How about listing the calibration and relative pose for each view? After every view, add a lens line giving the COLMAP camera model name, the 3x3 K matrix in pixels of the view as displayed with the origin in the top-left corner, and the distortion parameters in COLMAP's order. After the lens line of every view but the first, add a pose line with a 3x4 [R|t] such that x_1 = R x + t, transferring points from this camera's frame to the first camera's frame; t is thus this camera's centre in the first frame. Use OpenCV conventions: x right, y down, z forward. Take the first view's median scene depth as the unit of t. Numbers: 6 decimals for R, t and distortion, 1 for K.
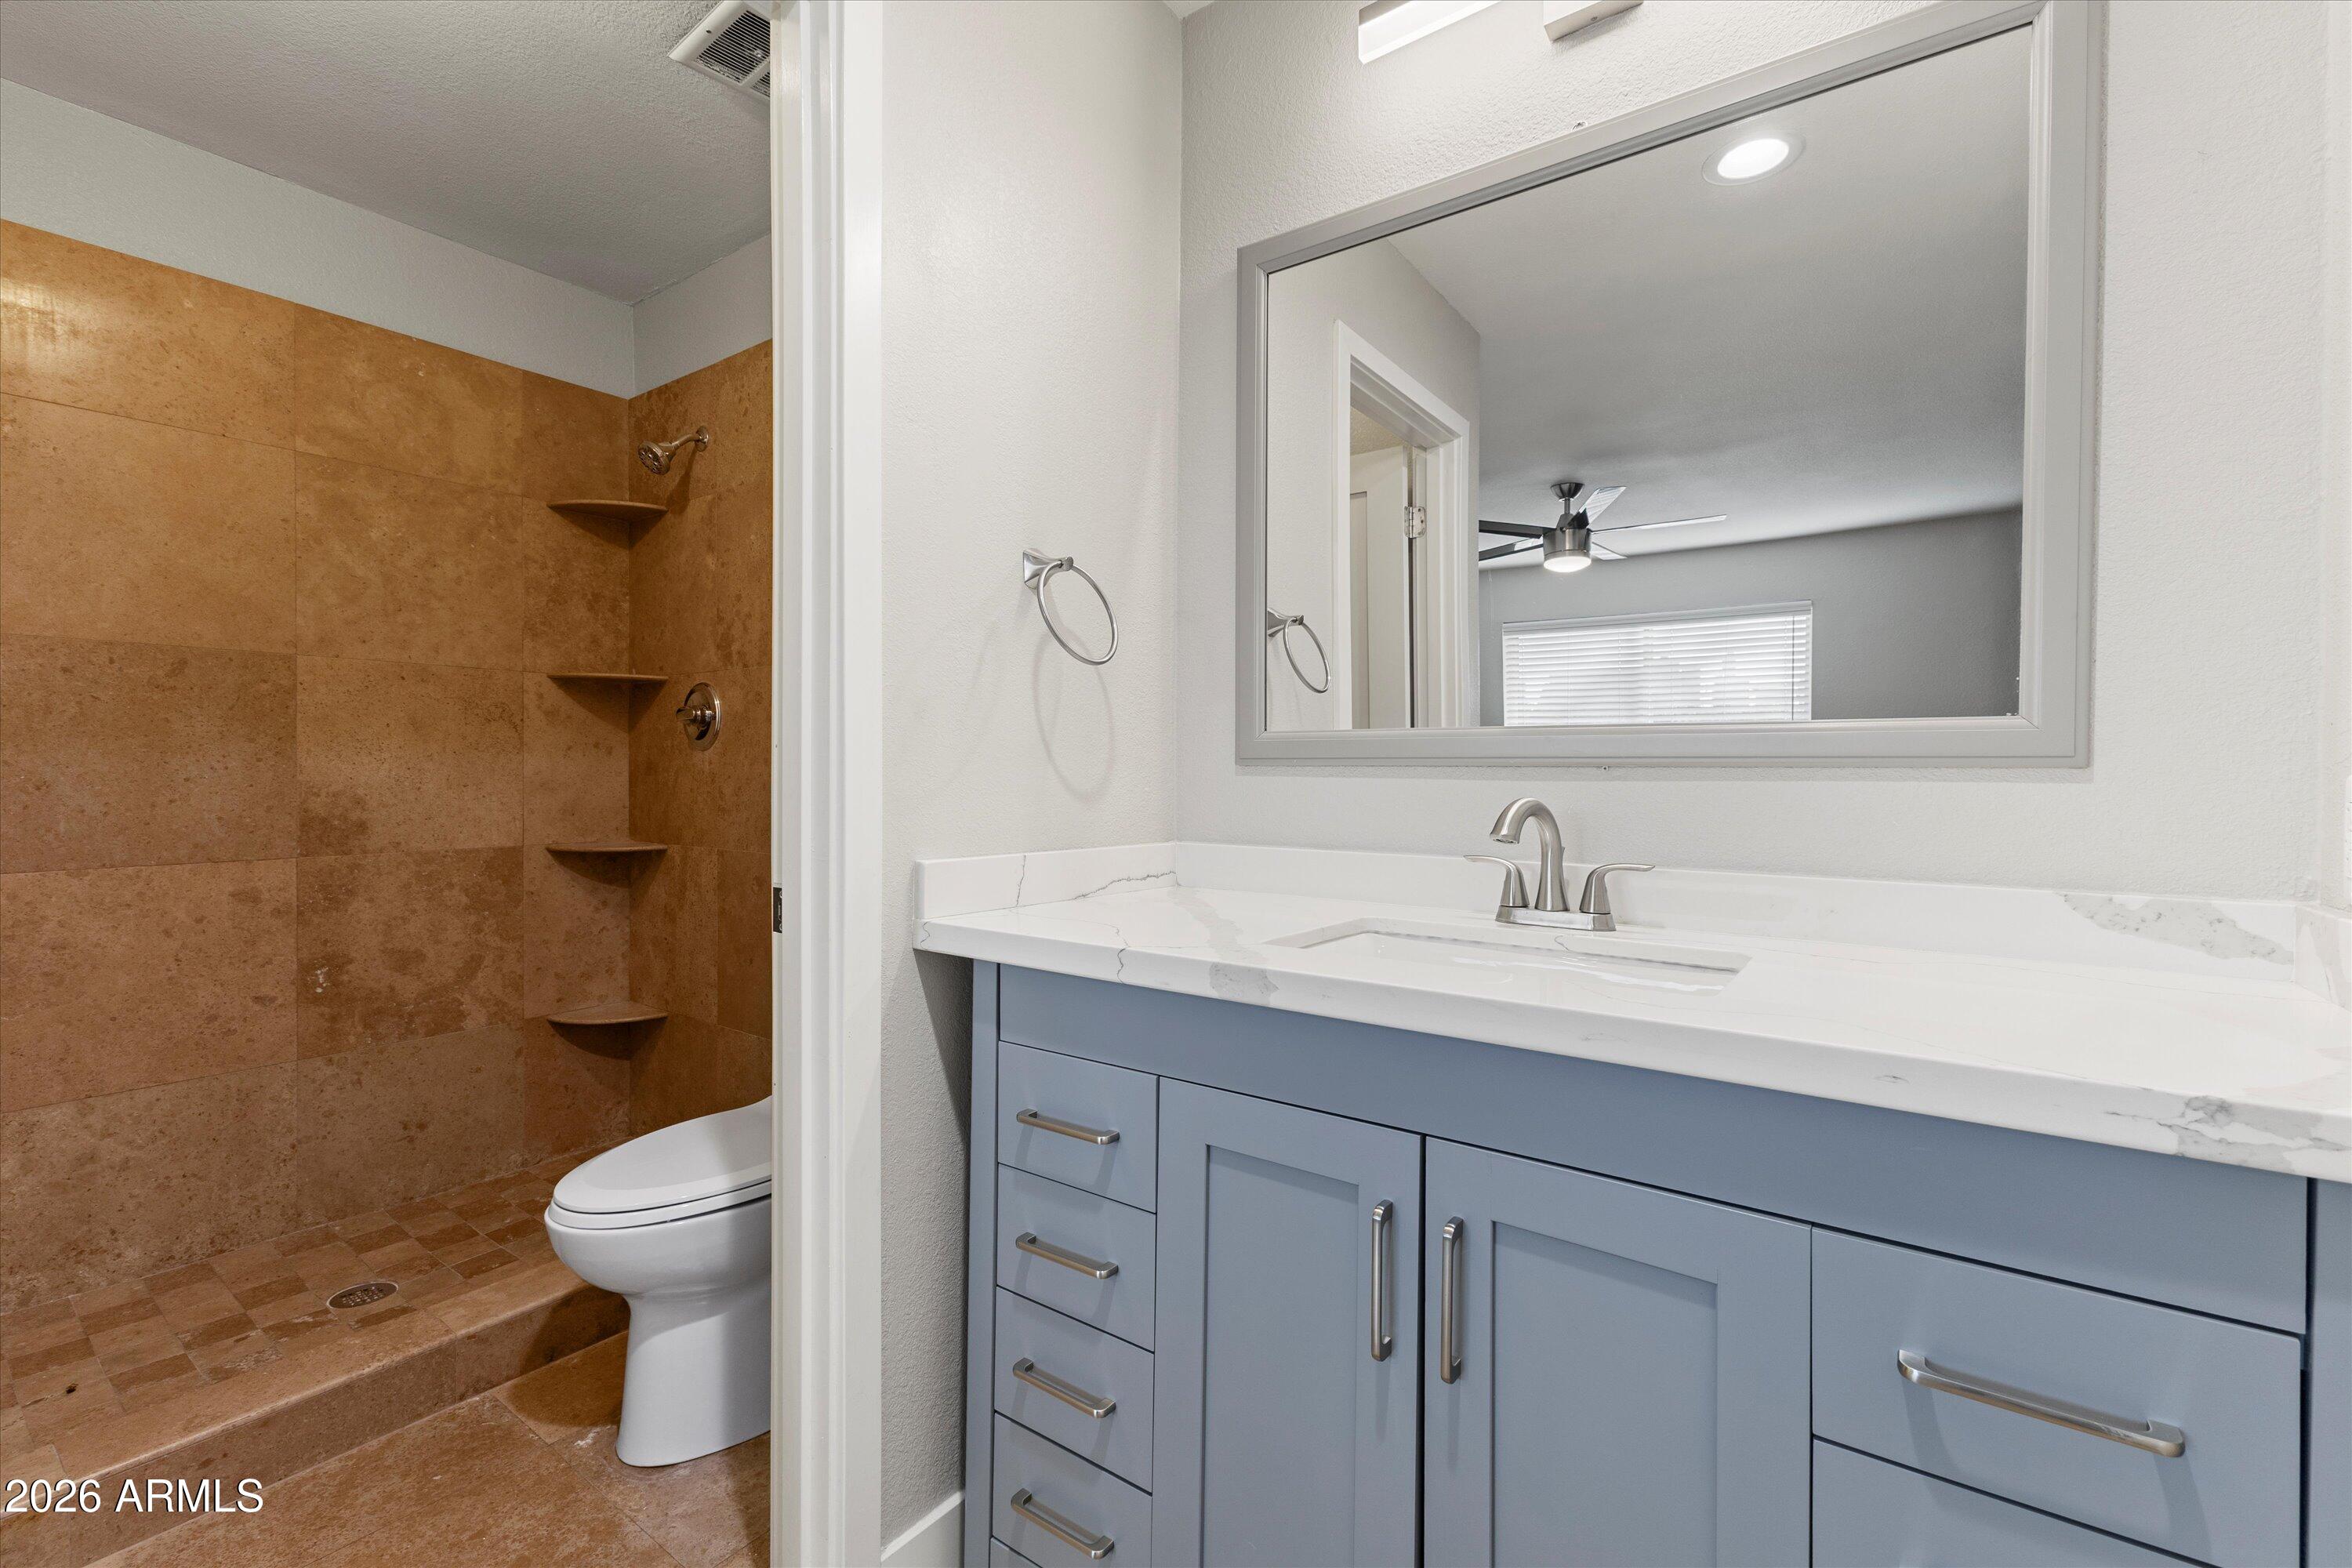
lens RADIAL K [[1012.1, 0, 1162.7], [0, 1012.1, 779.7], [0, 0, 1]] dist [0.003157, 0.000411]
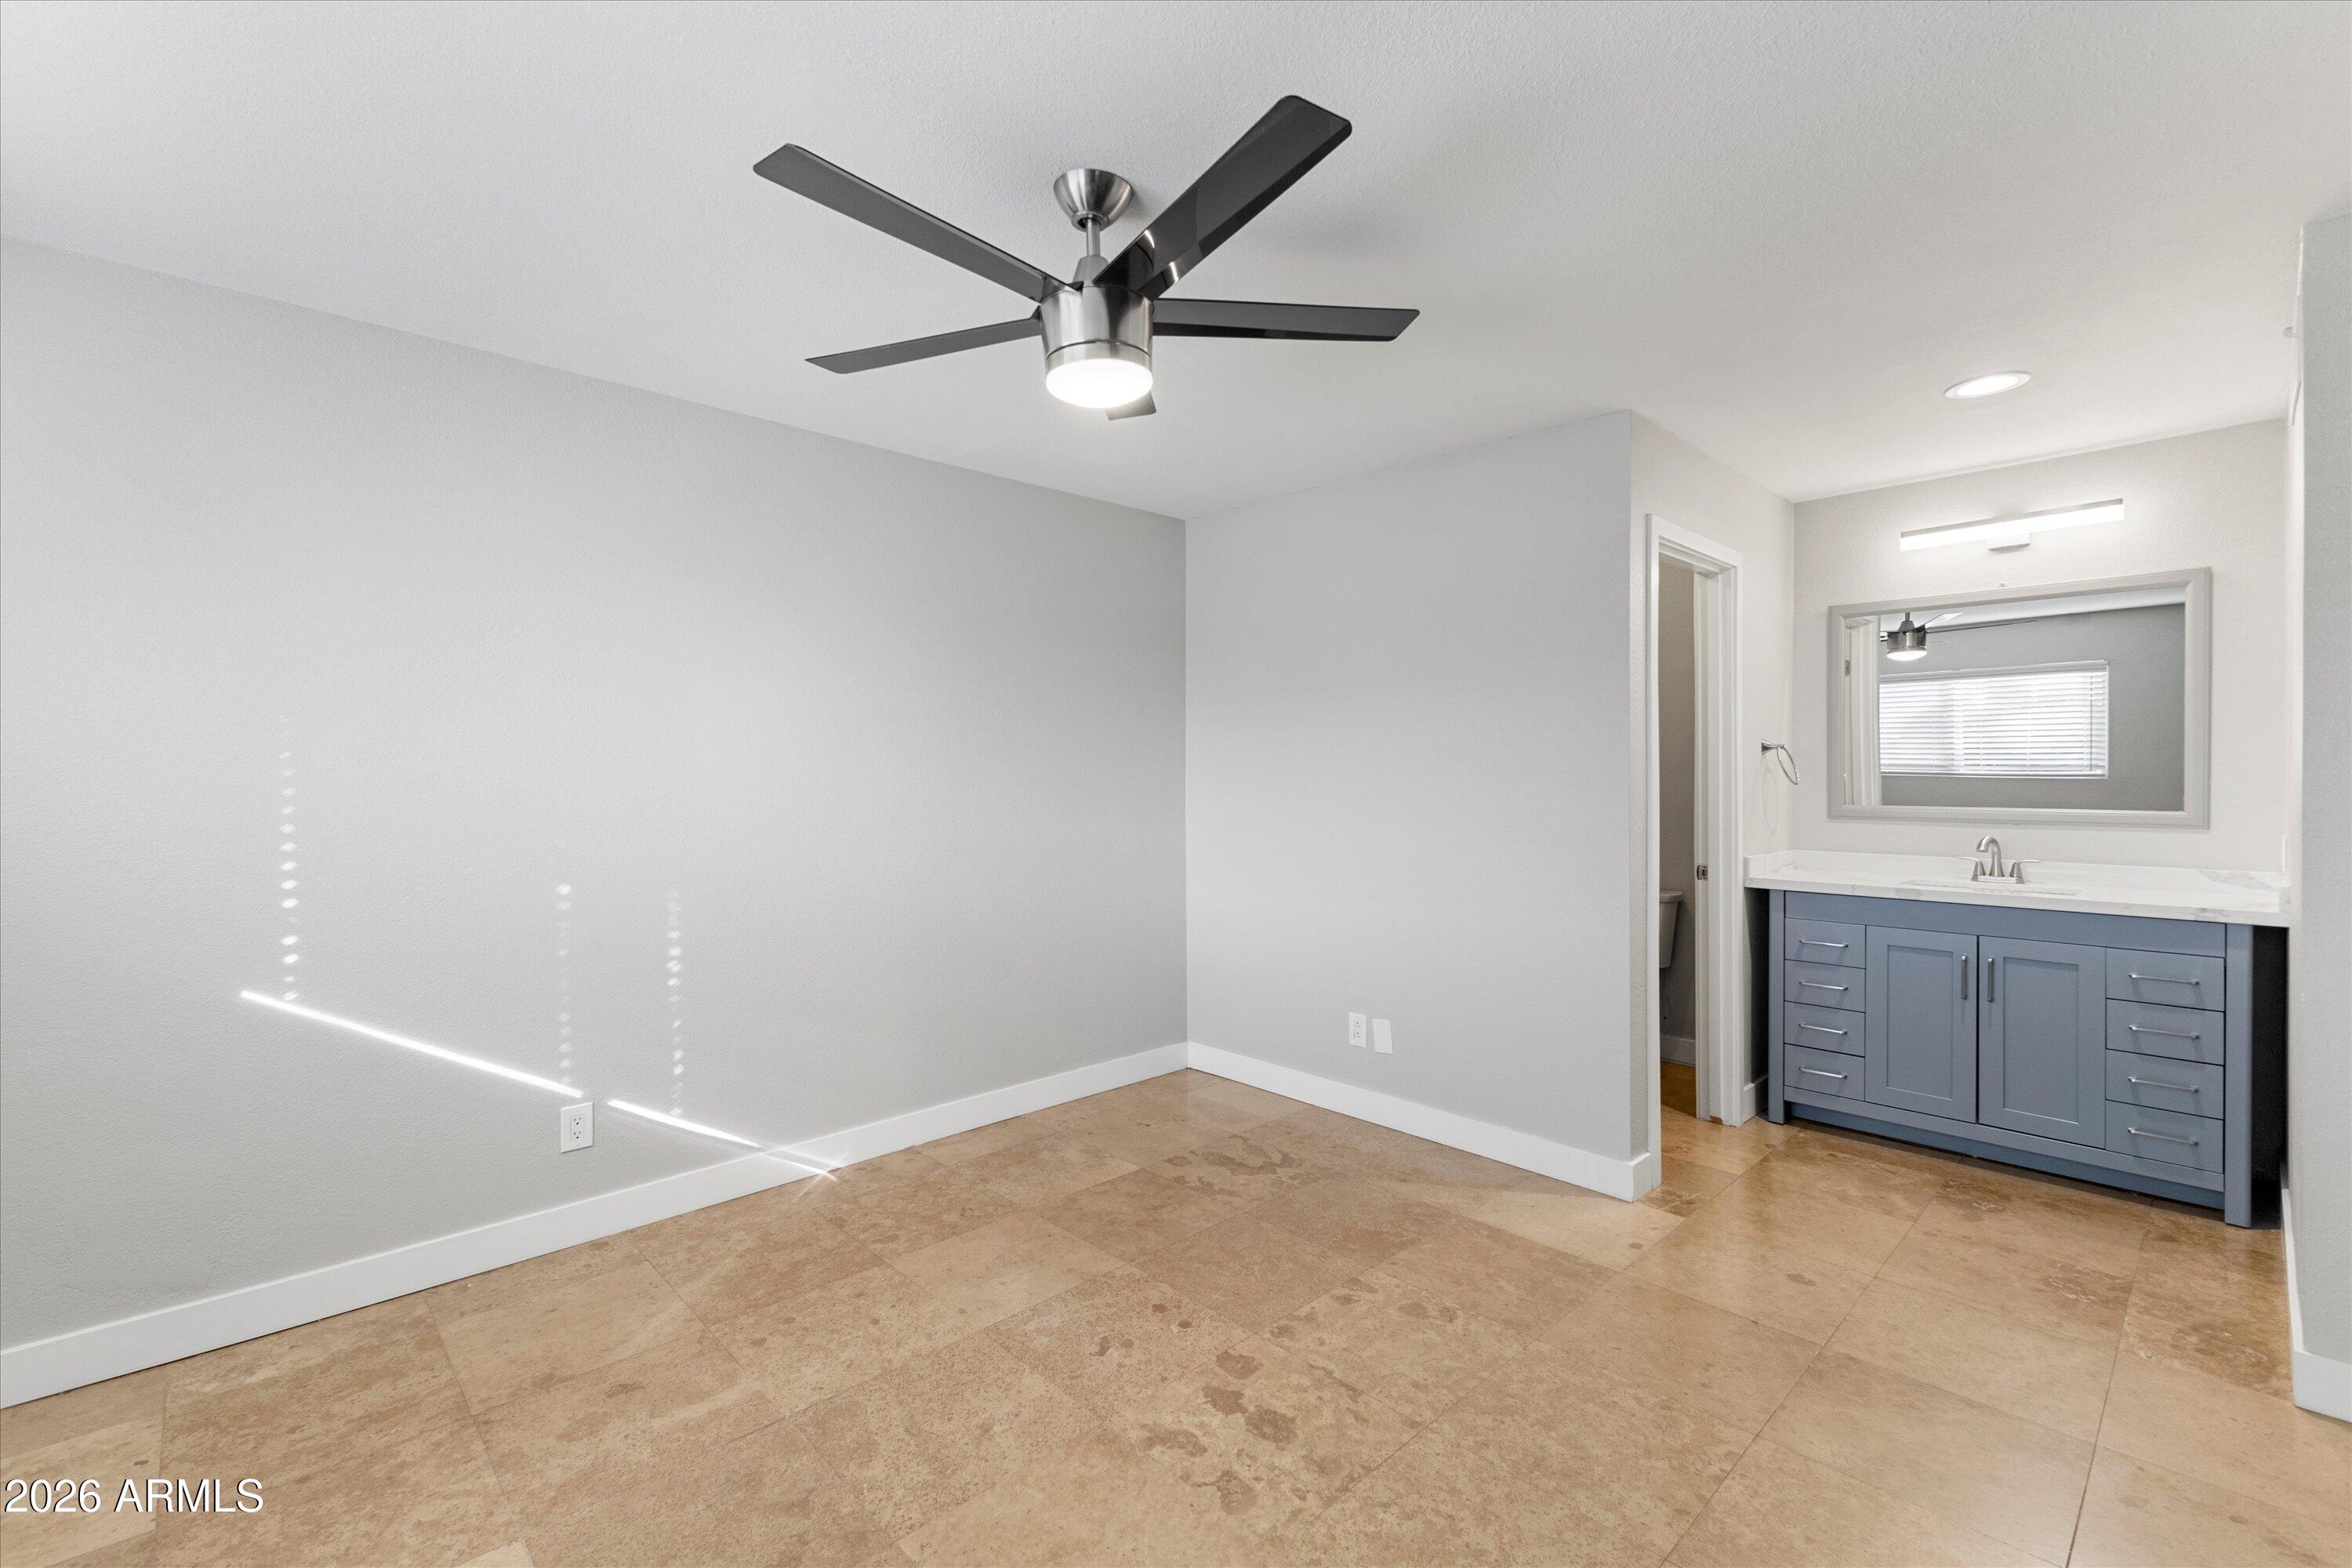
lens RADIAL K [[996.4, 0, 1171.2], [0, 996.4, 775.5], [0, 0, 1]] dist [0.003538, 0.000054]
pose [[0.982741, -0.006247, -0.184880, -1.333167], [0.004473, 0.999940, -0.010010, -0.130053], [0.184931, 0.009010, 0.982710, -2.111351]]
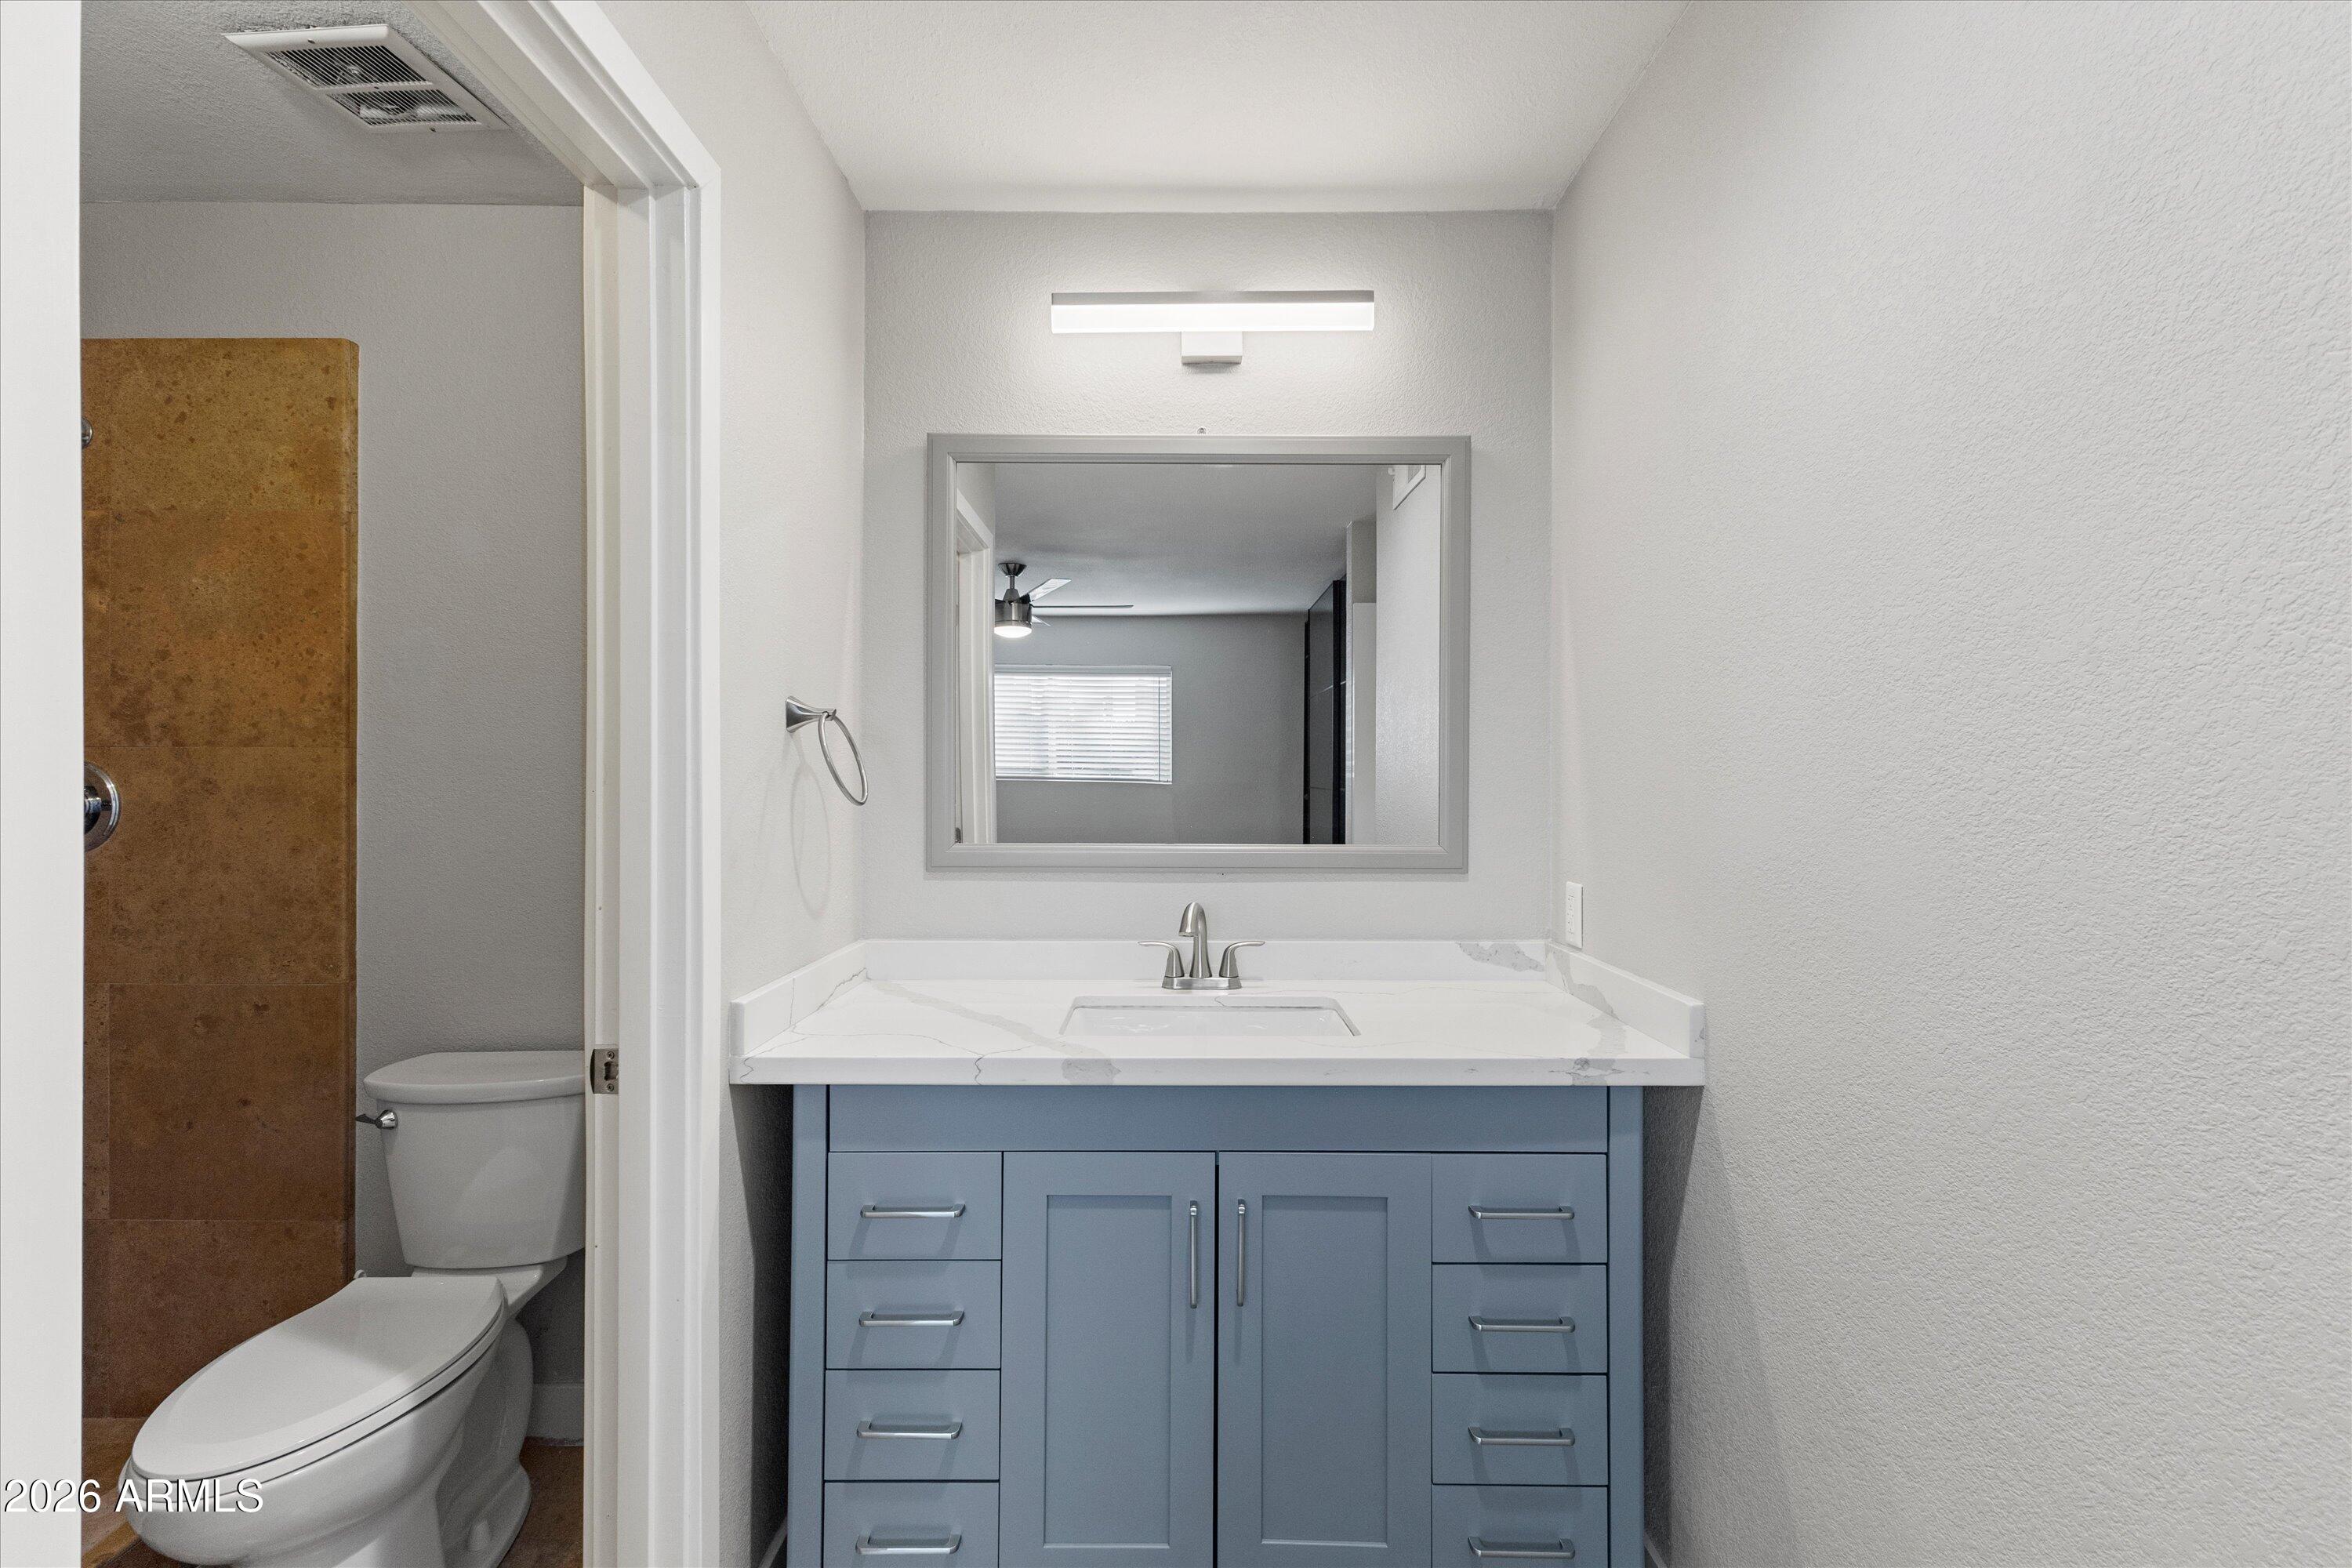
lens RADIAL K [[1017.2, 0, 1173.5], [0, 1017.2, 777.9], [0, 0, 1]] dist [0.005524, 0.000210]
pose [[0.807988, -0.004117, 0.589184, -0.505628], [0.008145, 0.999958, -0.004182, -0.150836], [-0.589142, 0.008177, 0.807988, -0.152771]]
